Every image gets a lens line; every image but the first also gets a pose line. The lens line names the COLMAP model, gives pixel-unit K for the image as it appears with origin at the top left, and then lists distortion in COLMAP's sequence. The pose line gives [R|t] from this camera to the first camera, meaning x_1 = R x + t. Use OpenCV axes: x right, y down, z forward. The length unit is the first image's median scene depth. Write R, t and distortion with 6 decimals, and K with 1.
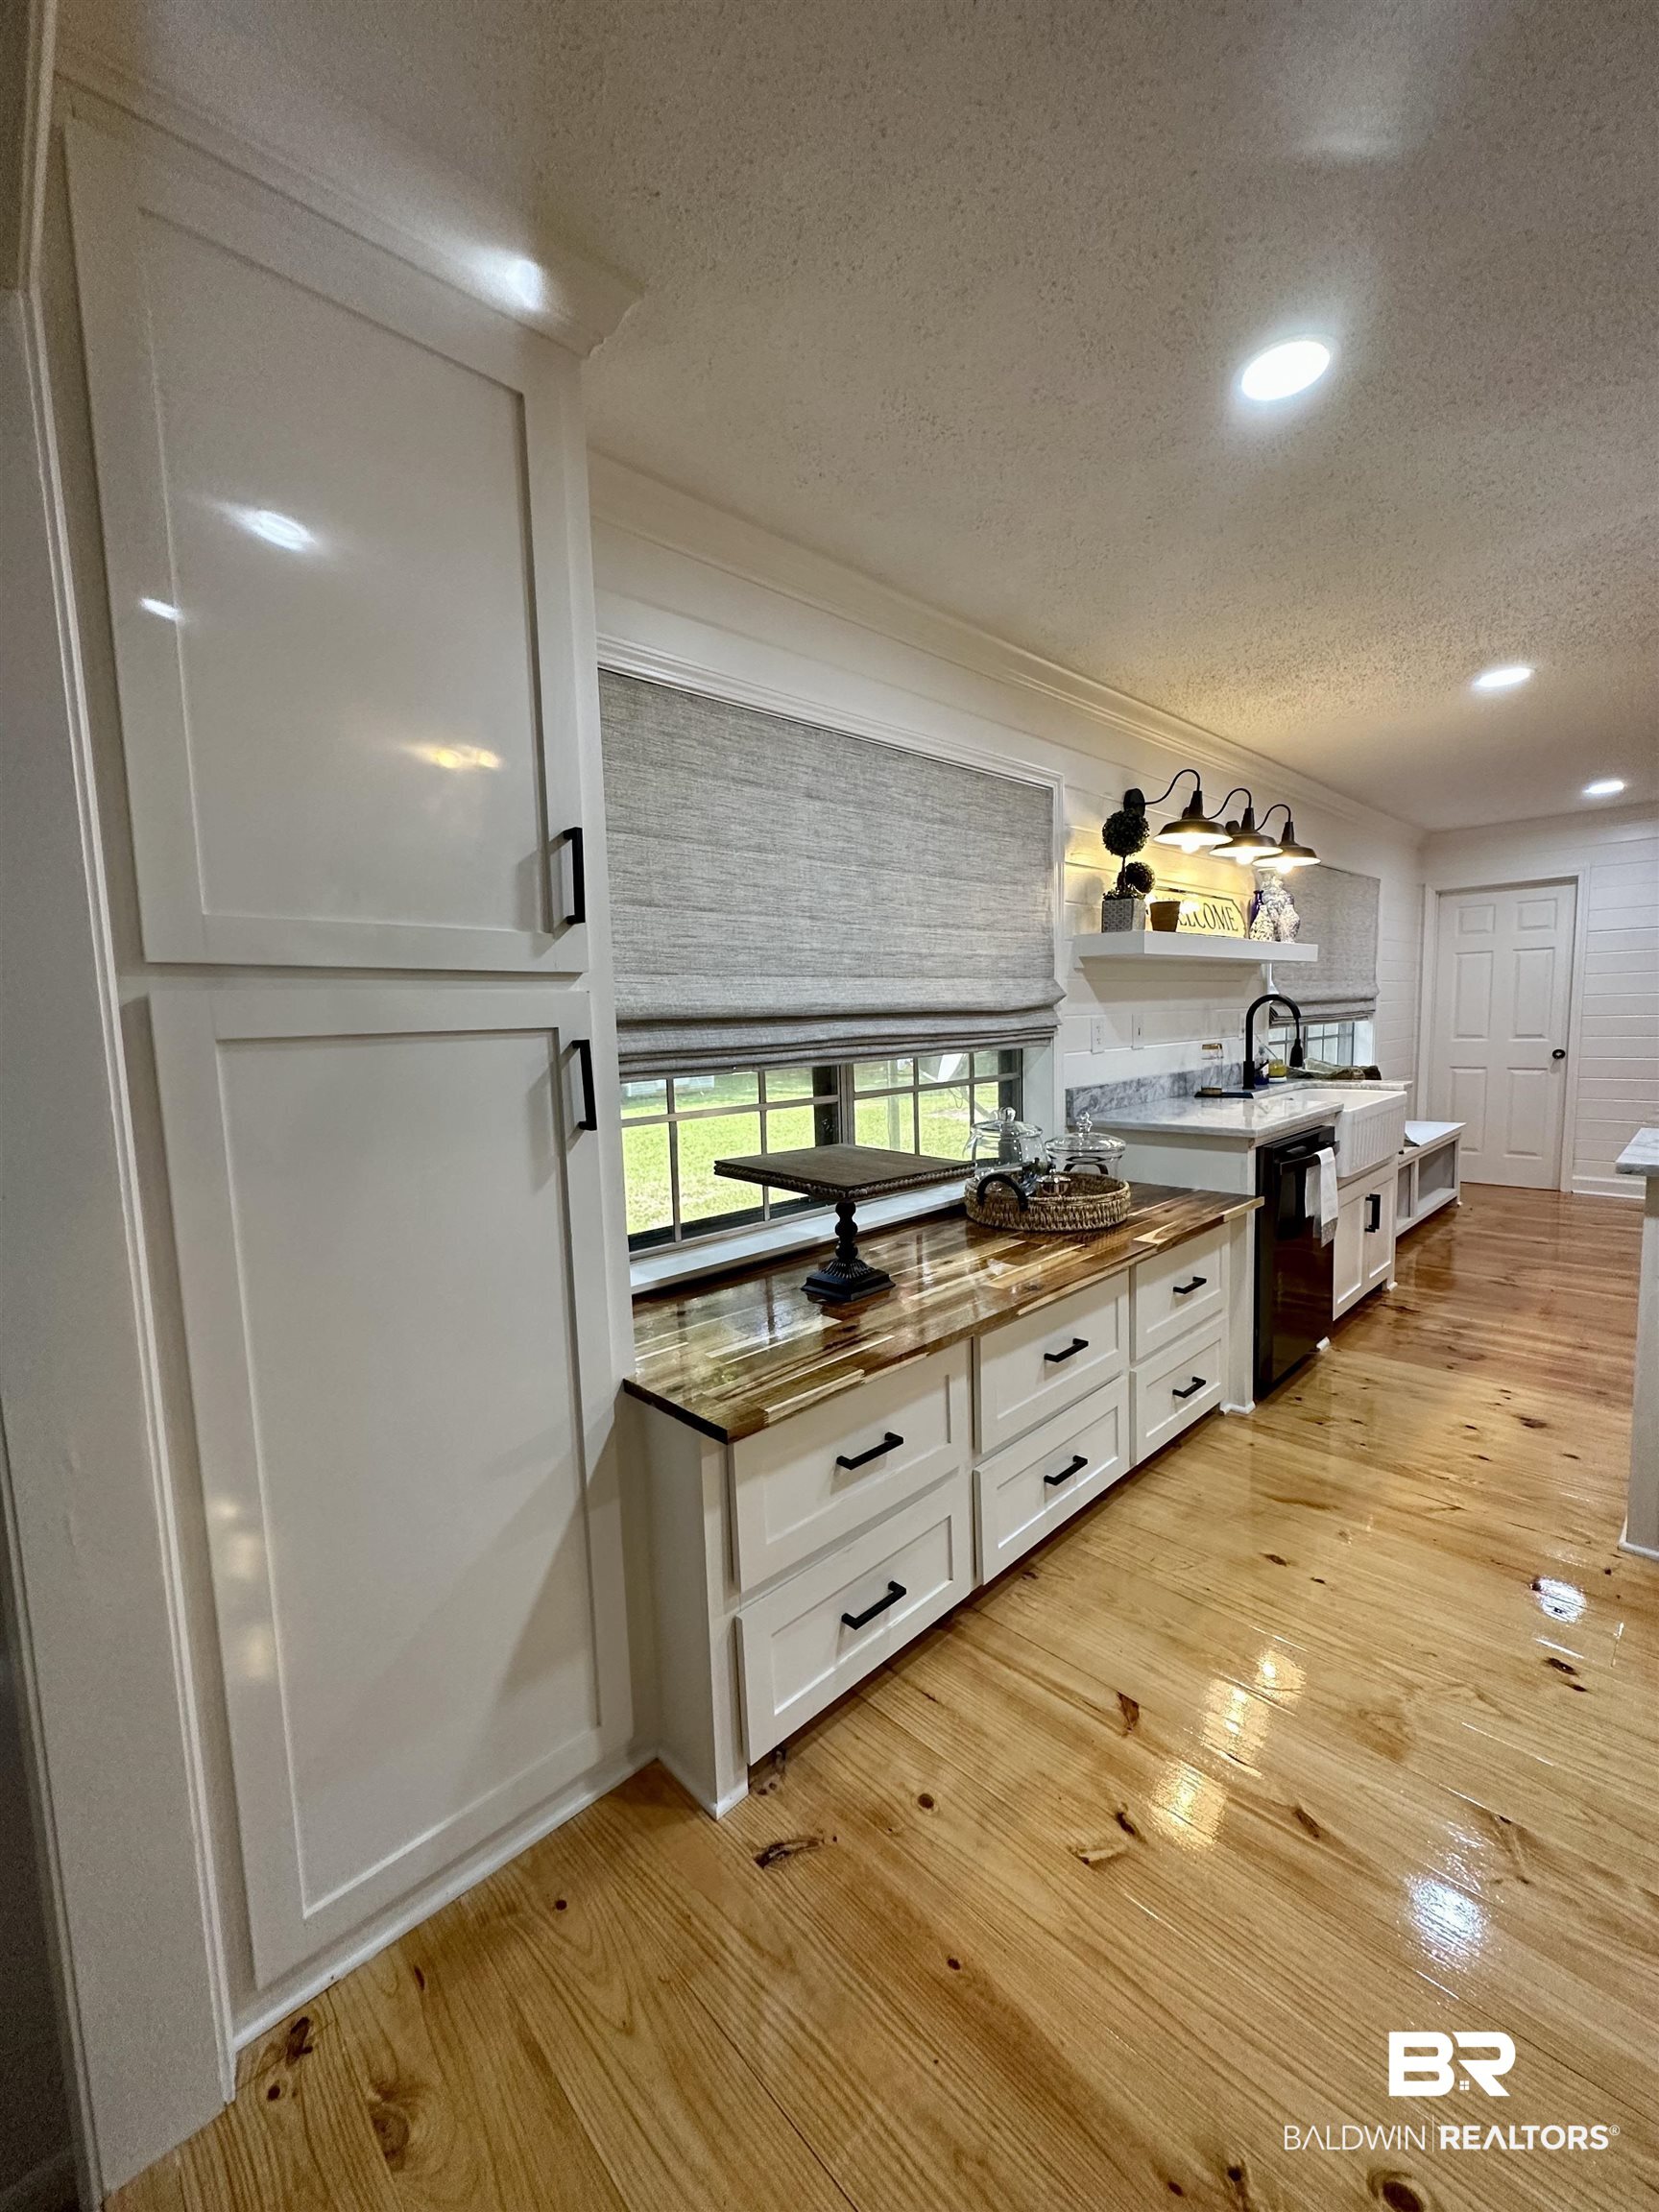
lens RADIAL K [[888.3, 0, 815.3], [0, 888.3, 1092.3], [0, 0, 1]] dist [-0.002298, 0.000967]
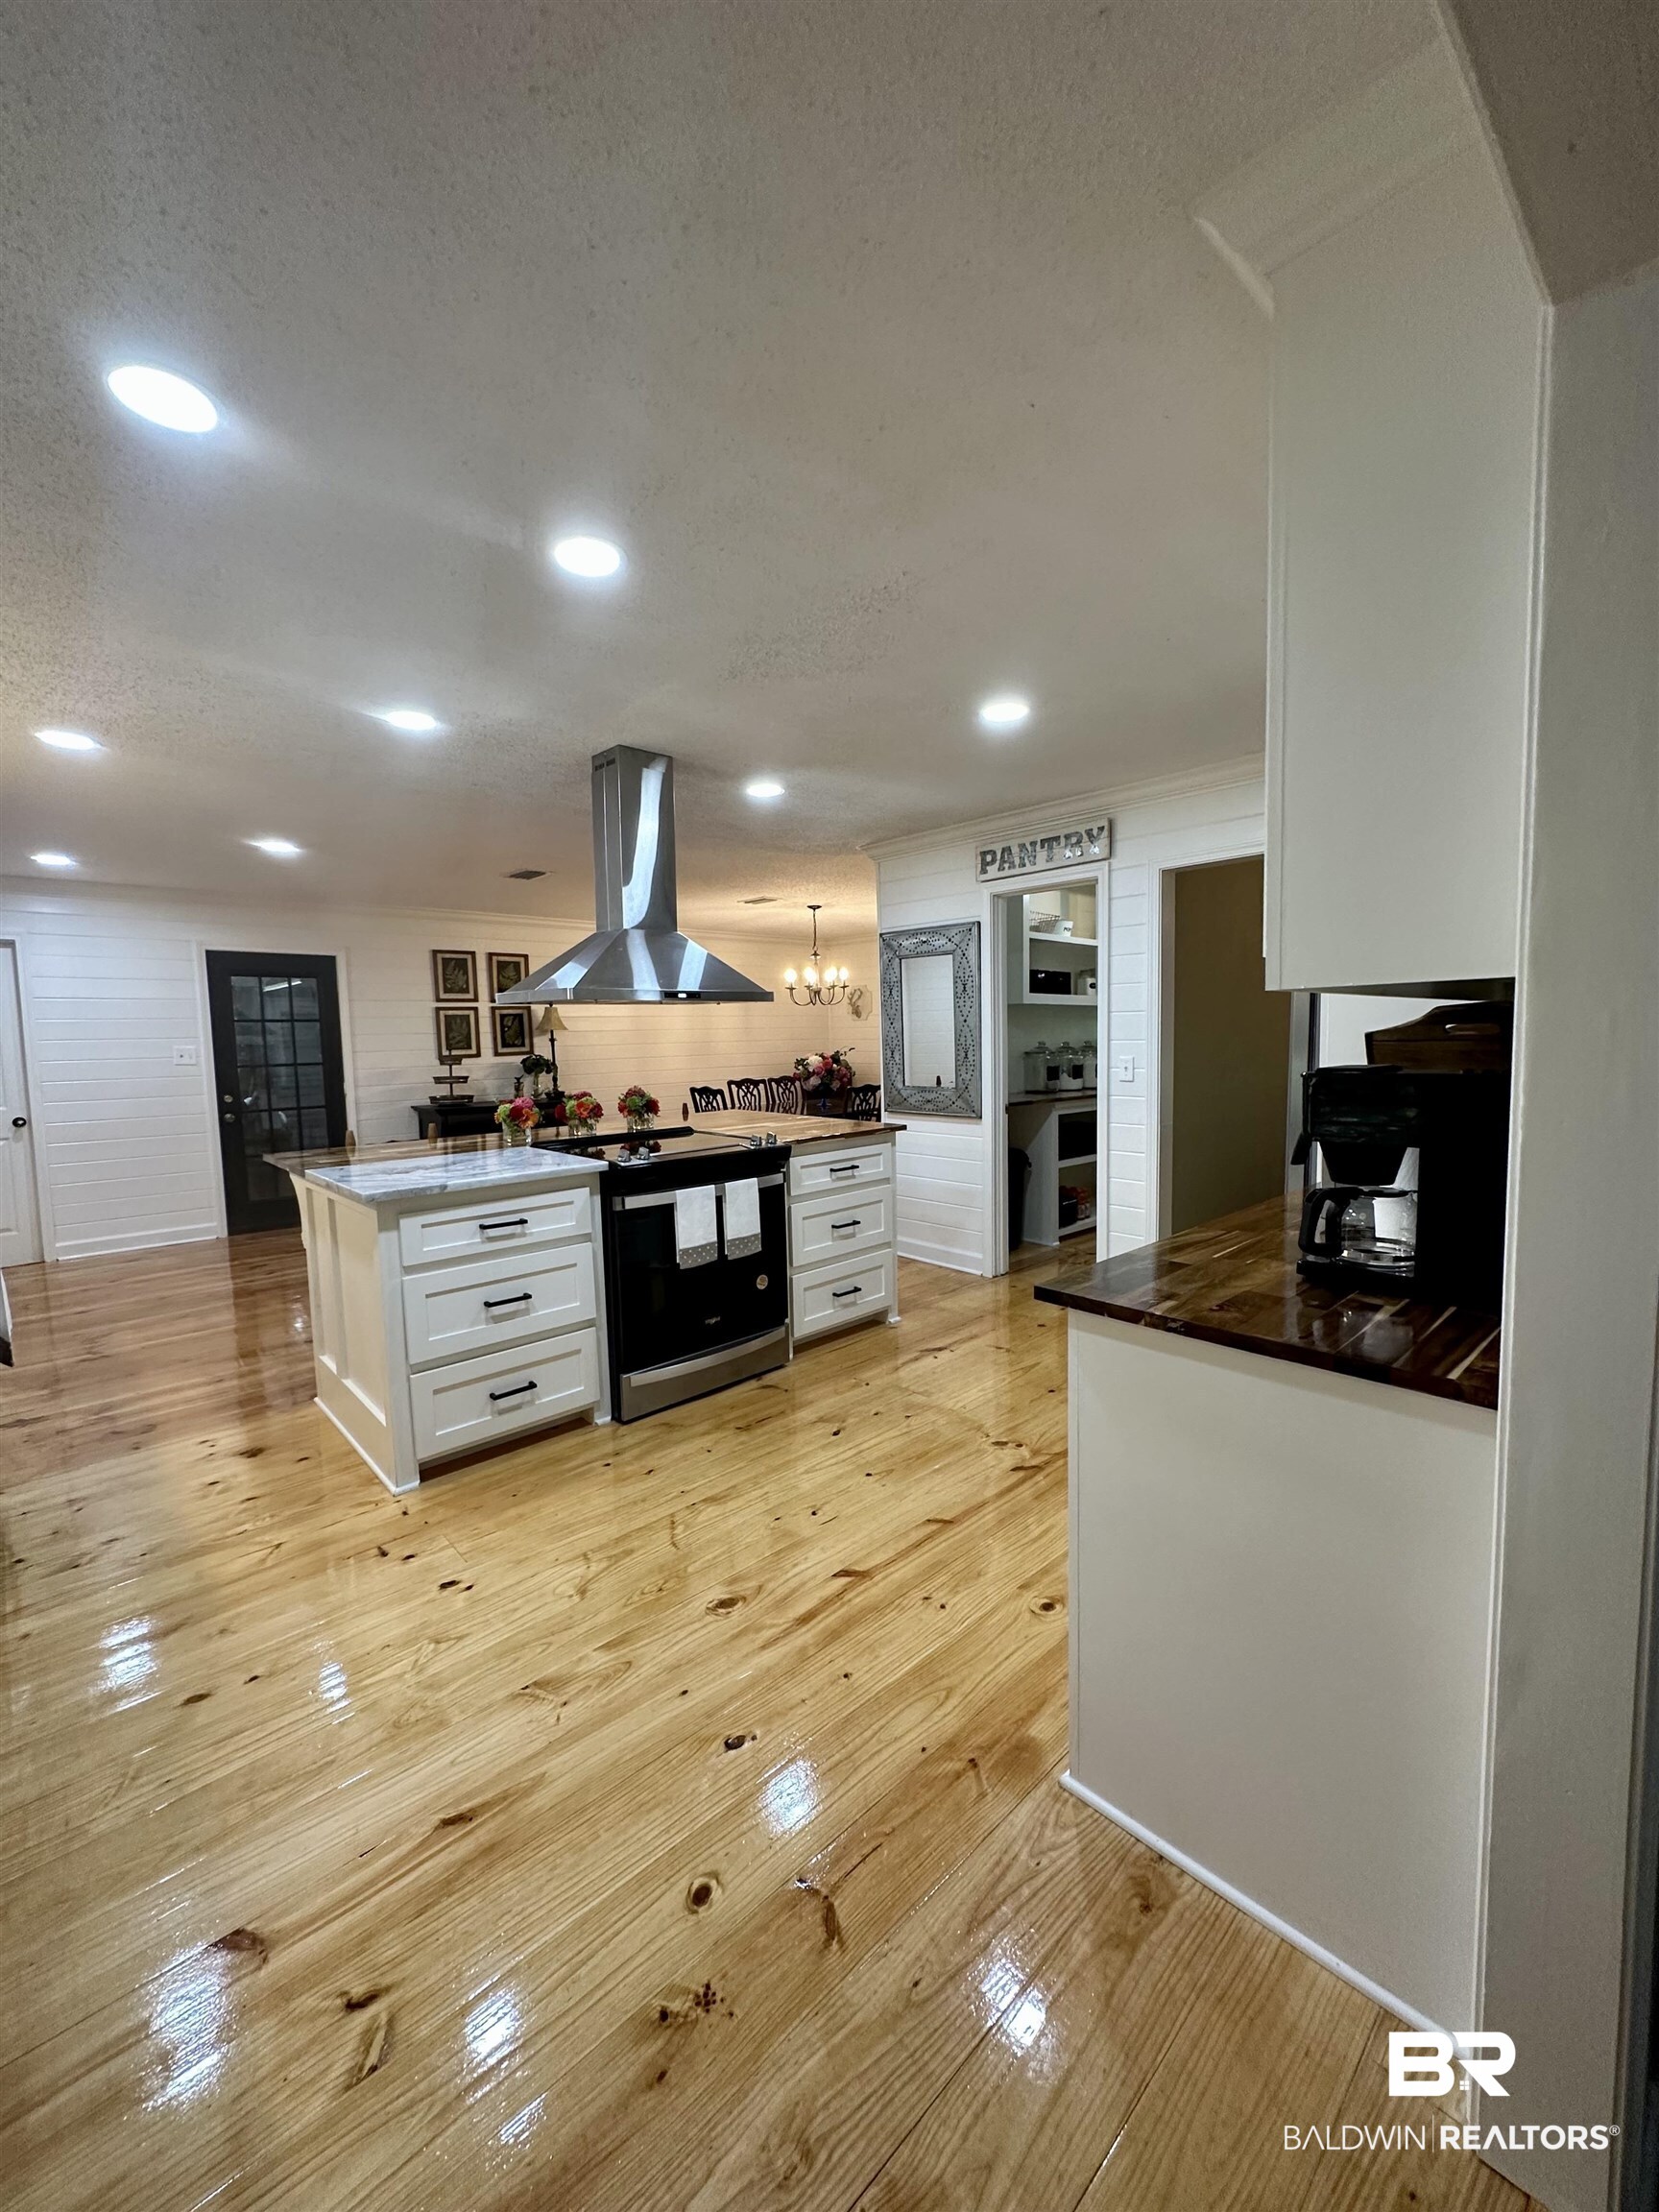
lens RADIAL K [[888.3, 0, 831.2], [0, 888.3, 1112.3], [0, 0, 1]] dist [-0.002298, 0.000967]
pose [[0.011133, -0.062678, 0.997972, -0.291827], [0.111198, 0.991921, 0.061057, -0.036605], [-0.993736, 0.110293, 0.018012, 0.257772]]
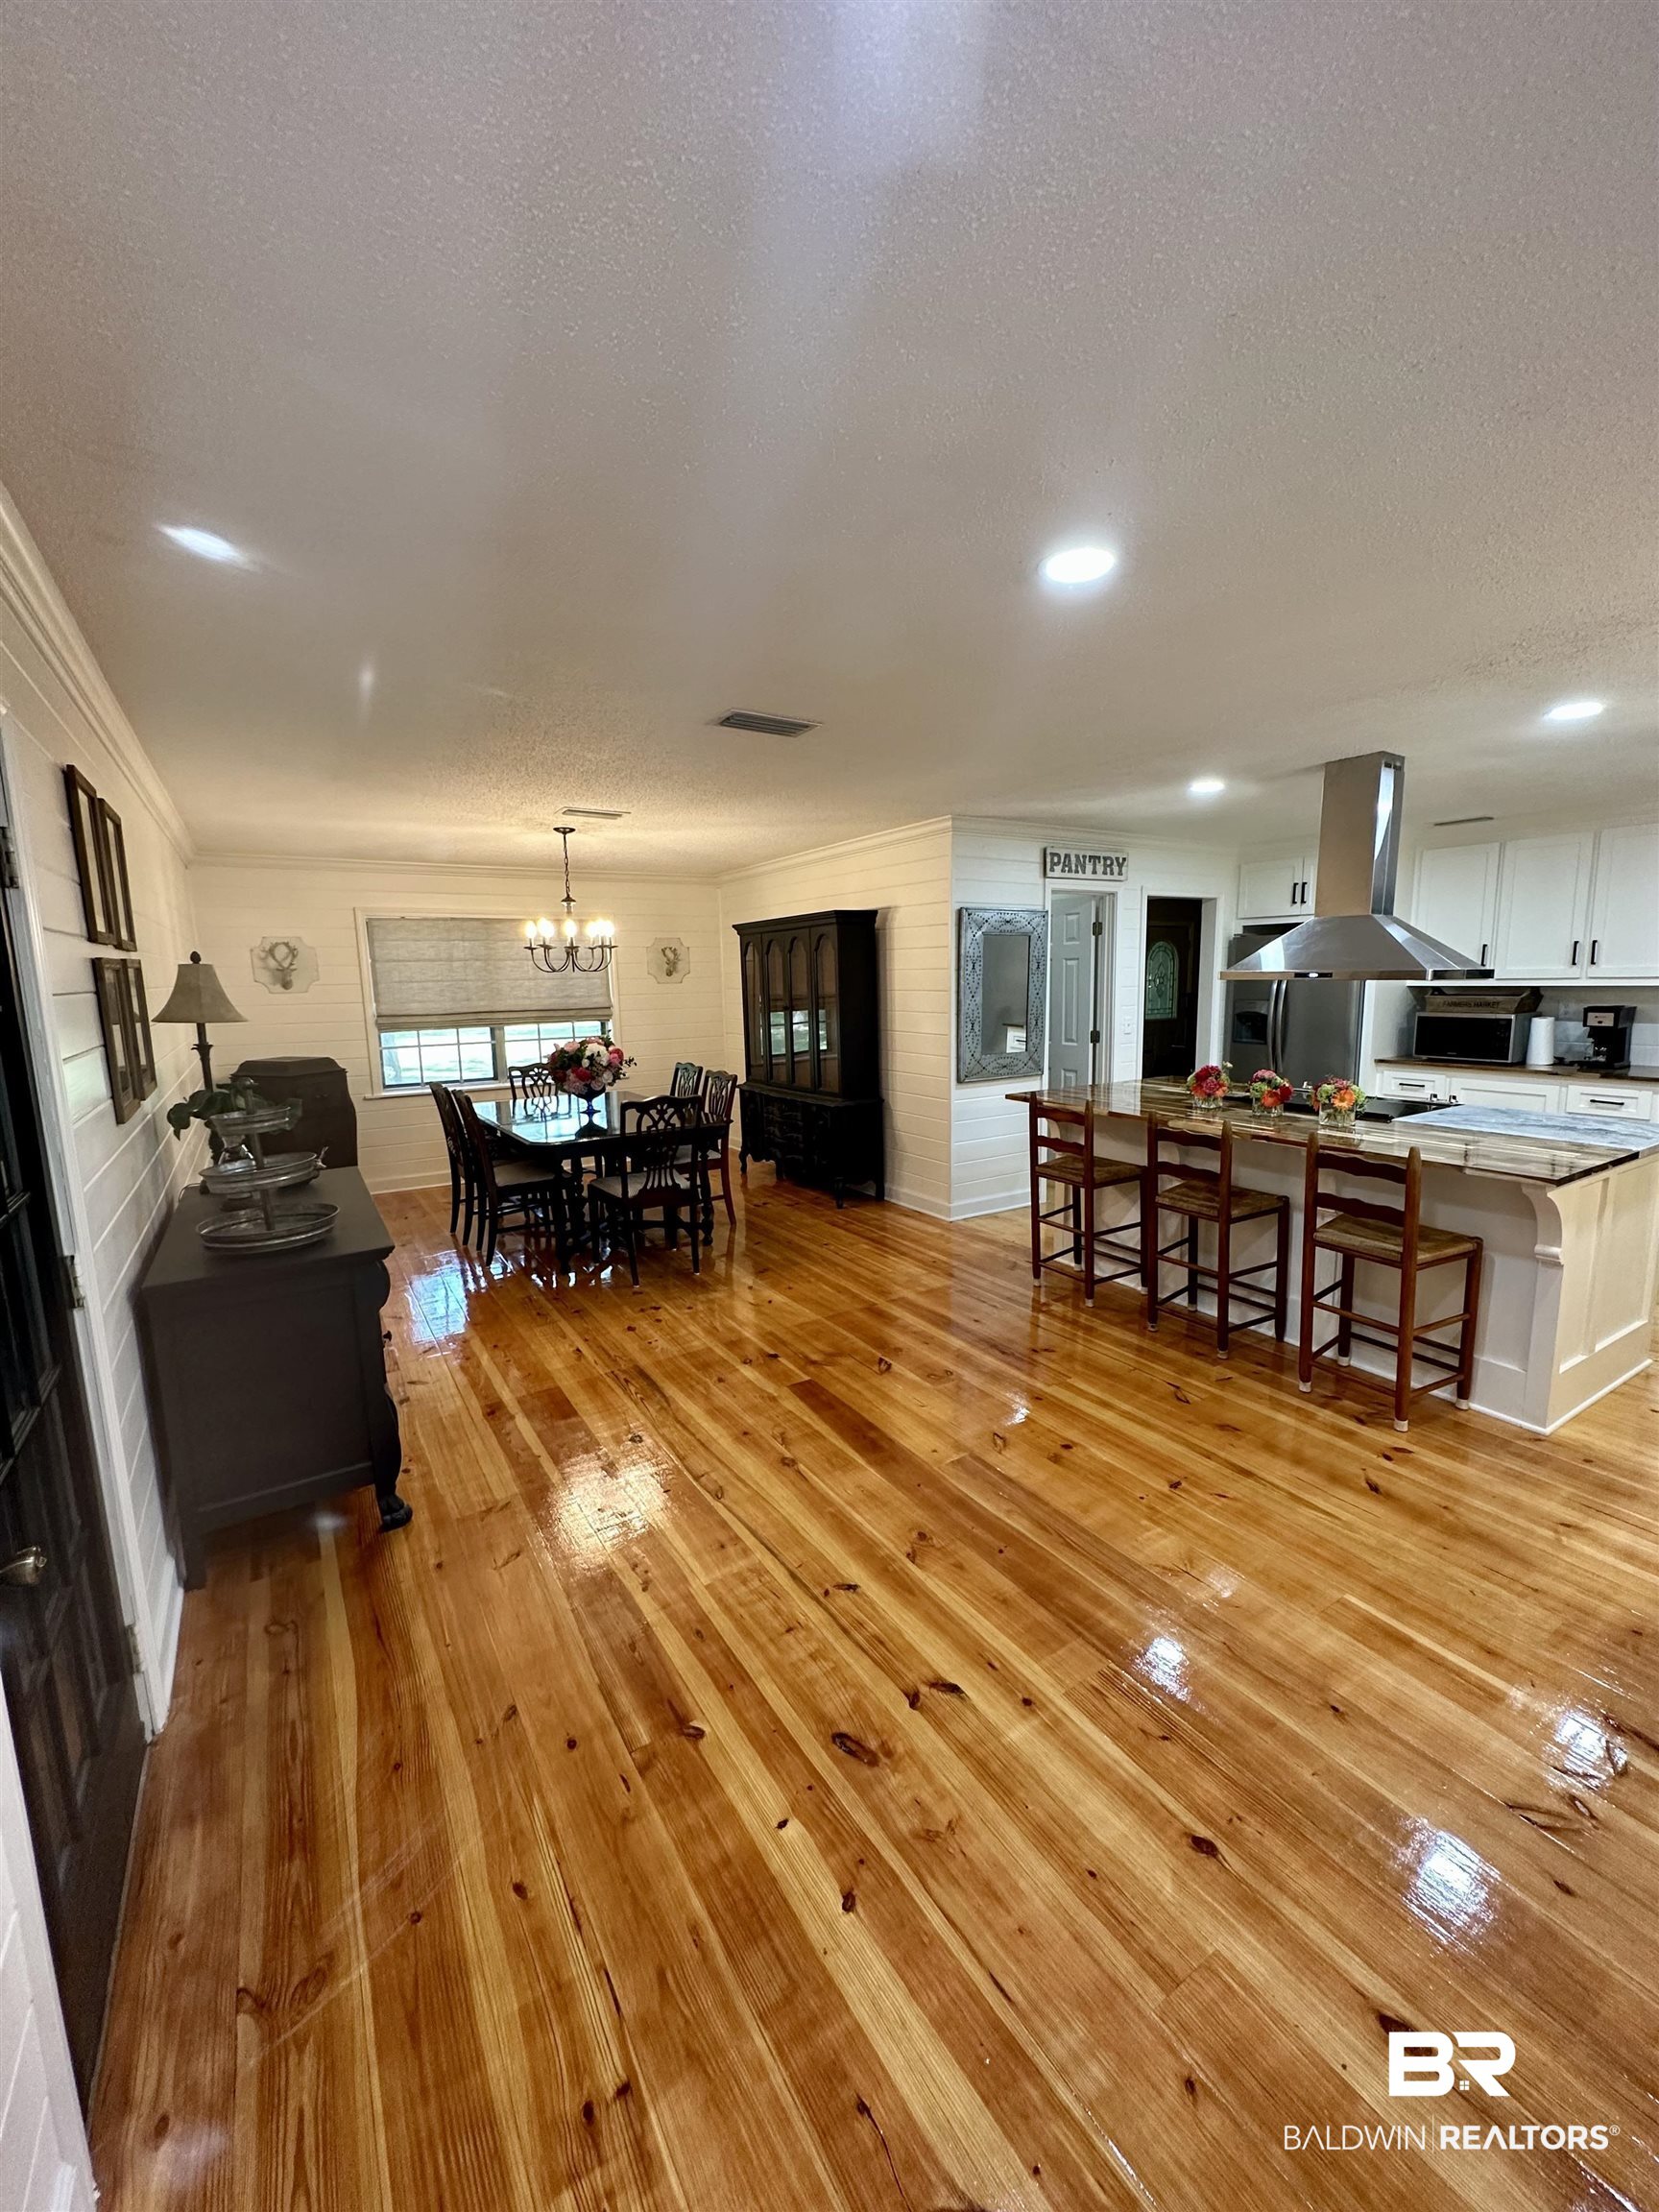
lens RADIAL K [[888.3, 0, 831.1], [0, 888.3, 1112.9], [0, 0, 1]] dist [-0.002298, 0.000967]
pose [[-0.981838, 0.013972, 0.189205, 1.874930], [0.060173, 0.968728, 0.240717, -0.388704], [-0.179925, 0.247730, -0.951975, 2.456099]]
